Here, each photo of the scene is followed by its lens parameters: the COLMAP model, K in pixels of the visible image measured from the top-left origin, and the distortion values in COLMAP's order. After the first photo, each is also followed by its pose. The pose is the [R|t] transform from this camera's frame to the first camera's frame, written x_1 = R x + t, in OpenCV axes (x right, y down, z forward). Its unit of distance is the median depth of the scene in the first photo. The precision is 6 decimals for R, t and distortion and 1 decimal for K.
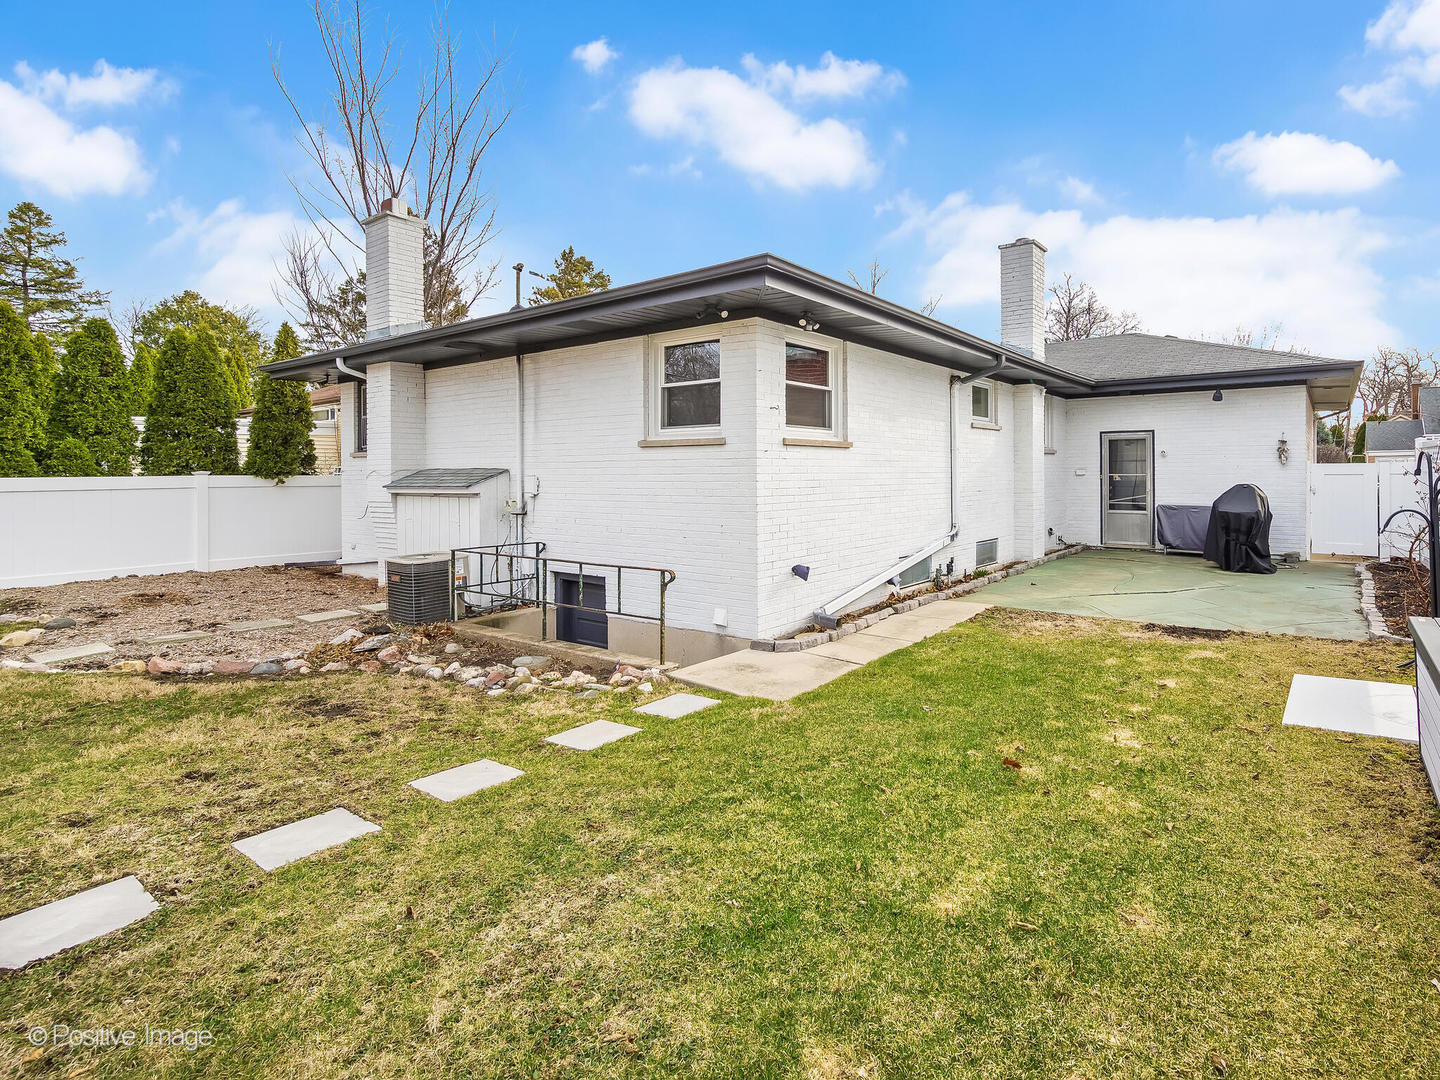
lens RADIAL K [[869.3, 0, 720.0], [0, 869.3, 482.7], [0, 0, 1]] dist [0.000686, 0.001079]
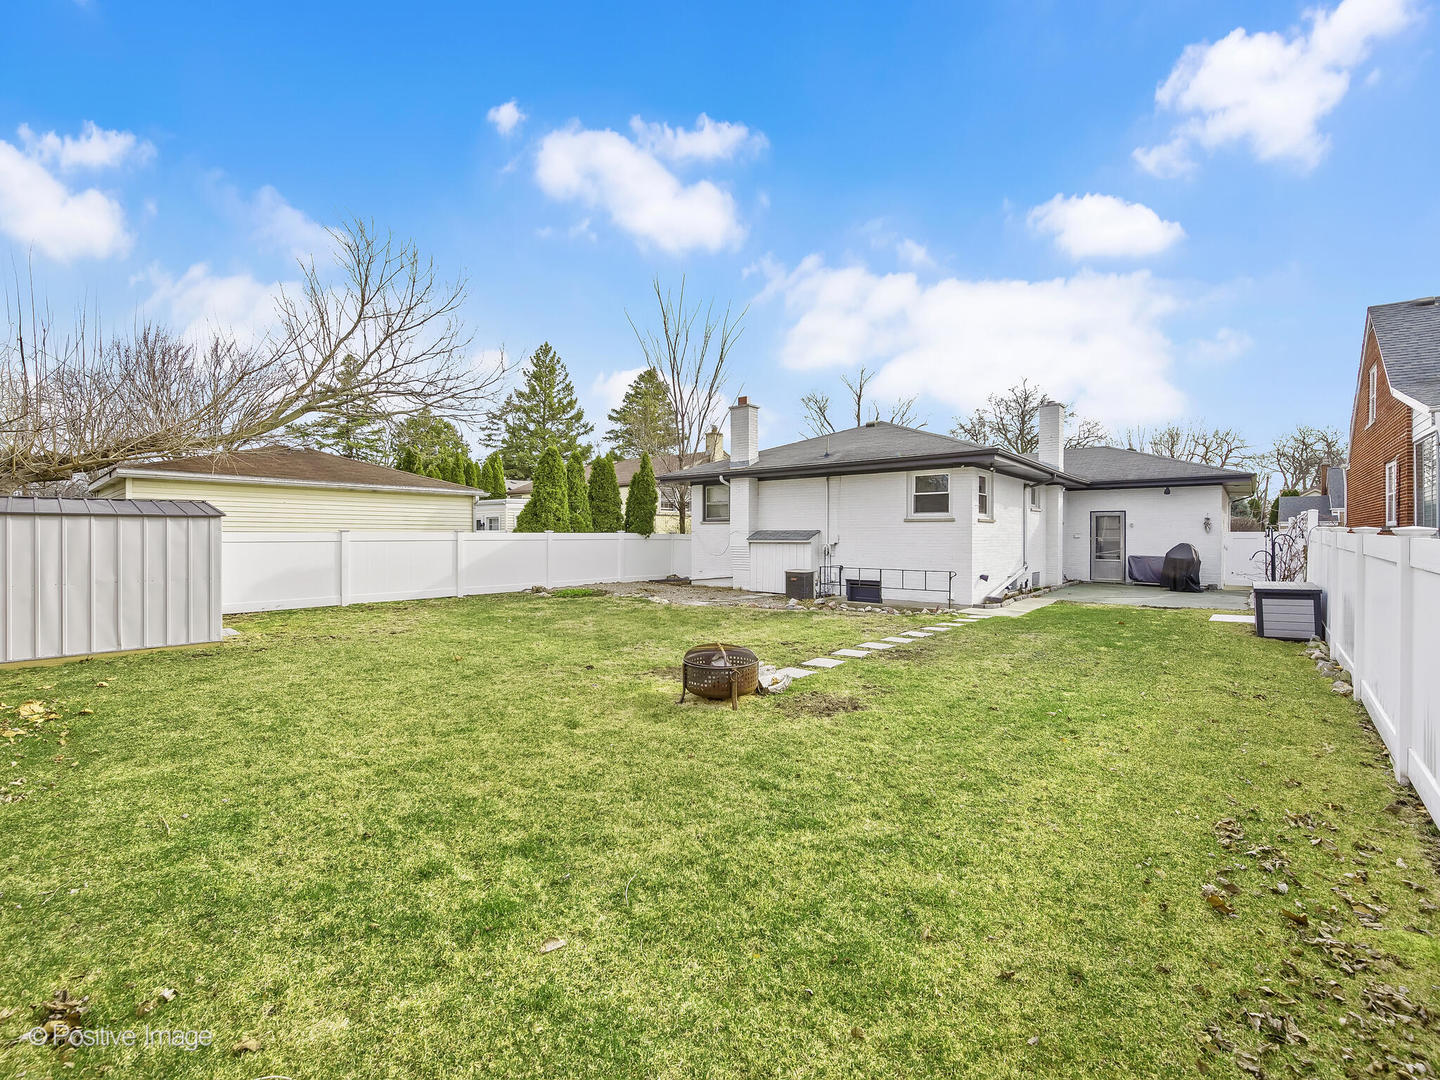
lens RADIAL K [[641.1, 0, 724.2], [0, 641.1, 540.3], [0, 0, 1]] dist [0.001332, 0.001029]
pose [[0.997583, 0.010027, -0.068754, -0.265147], [-0.010185, 0.999946, -0.001938, 0.009010], [0.068731, 0.002633, 0.997632, -0.402319]]
